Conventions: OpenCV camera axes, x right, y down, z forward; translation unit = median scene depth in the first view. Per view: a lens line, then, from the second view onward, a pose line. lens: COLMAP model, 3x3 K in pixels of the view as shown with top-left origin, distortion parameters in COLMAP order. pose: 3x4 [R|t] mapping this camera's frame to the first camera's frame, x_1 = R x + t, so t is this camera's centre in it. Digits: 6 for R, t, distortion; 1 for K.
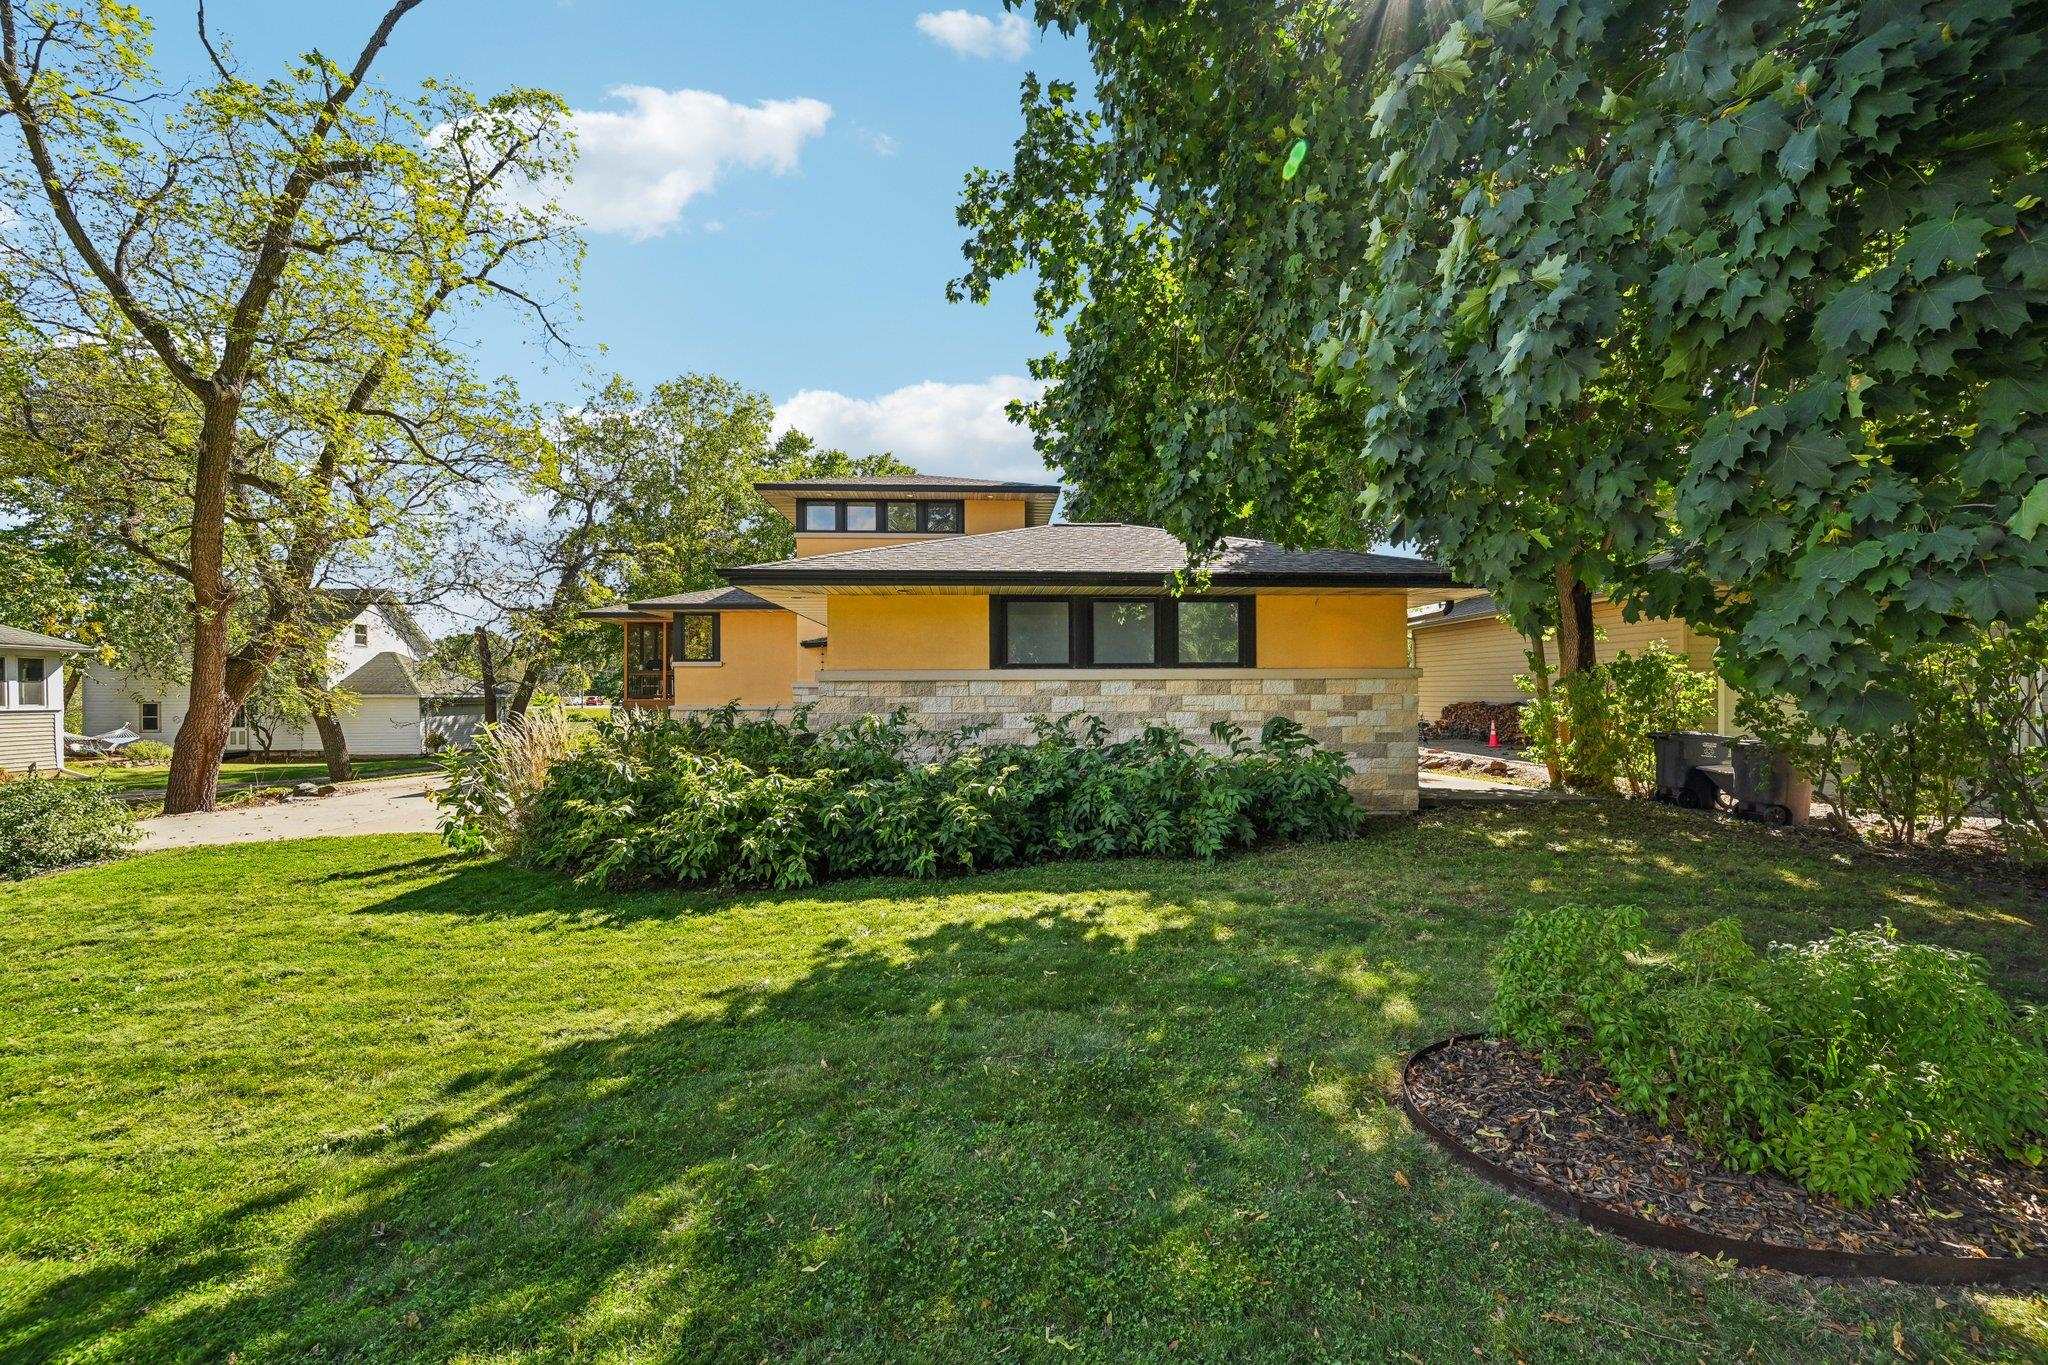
lens RADIAL K [[822.7, 0, 1023.4], [0, 822.7, 686.3], [0, 0, 1]] dist [-0.001431, 0.000135]
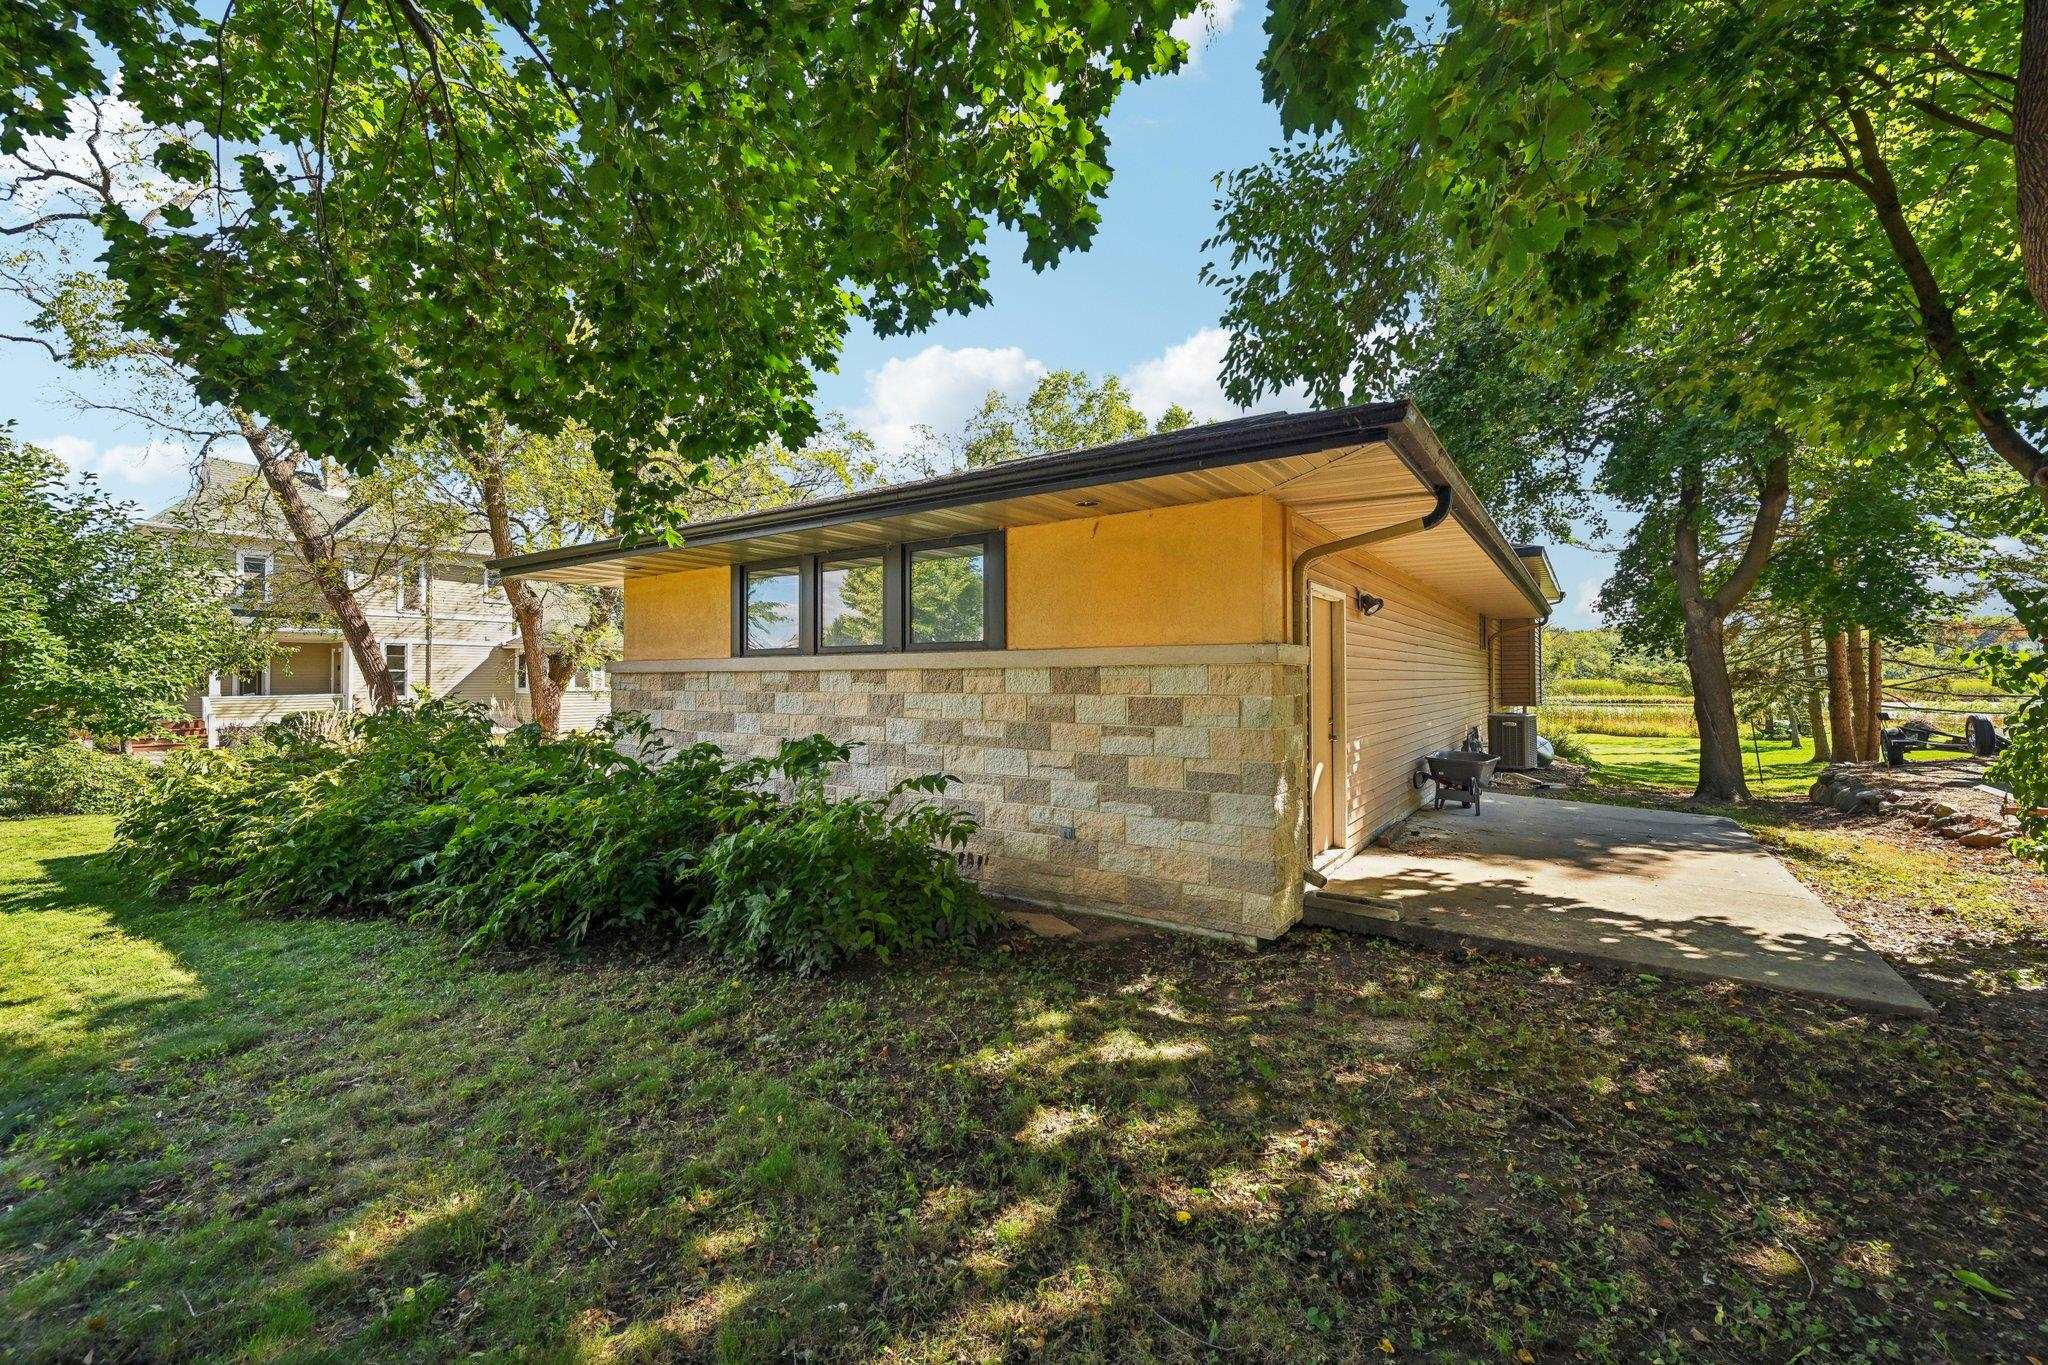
lens RADIAL K [[822.7, 0, 1023.0], [0, 822.7, 684.9], [0, 0, 1]] dist [-0.001431, 0.000135]
pose [[0.782154, 0.006679, -0.623049, 0.668127], [-0.002632, 0.999969, 0.007415, -0.000963], [0.623079, -0.004159, 0.782148, 0.536409]]
